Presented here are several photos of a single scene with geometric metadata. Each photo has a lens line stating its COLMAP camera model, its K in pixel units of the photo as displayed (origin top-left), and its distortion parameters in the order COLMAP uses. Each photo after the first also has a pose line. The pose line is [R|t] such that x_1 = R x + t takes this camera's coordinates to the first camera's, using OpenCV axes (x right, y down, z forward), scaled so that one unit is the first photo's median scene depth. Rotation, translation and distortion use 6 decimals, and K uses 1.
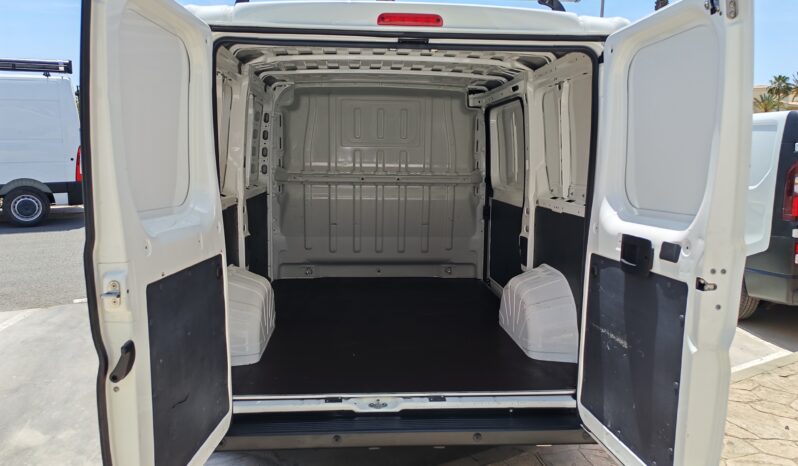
lens RADIAL K [[615.8, 0, 401.0], [0, 615.8, 232.9], [0, 0, 1]] dist [0.048668, -0.030446]
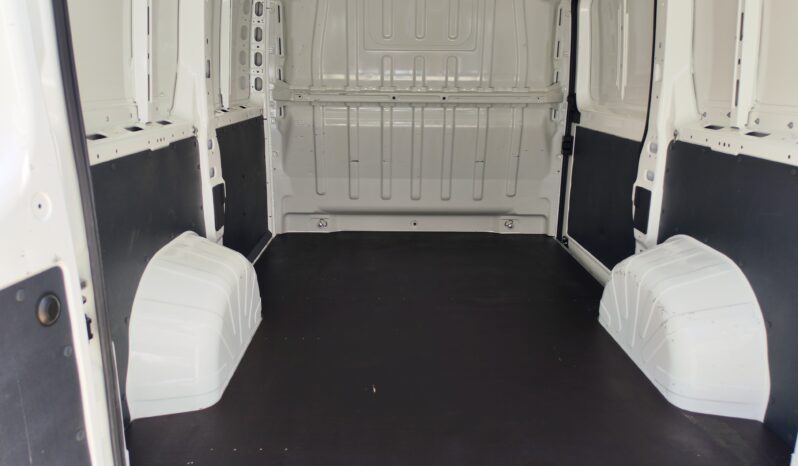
lens RADIAL K [[615.8, 0, 392.8], [0, 615.8, 235.3], [0, 0, 1]] dist [0.048668, -0.030446]
pose [[0.997512, 0.014522, -0.068983, -0.012133], [-0.005620, 0.991819, 0.127531, -0.020784], [0.070270, -0.126826, 0.989433, 0.272228]]
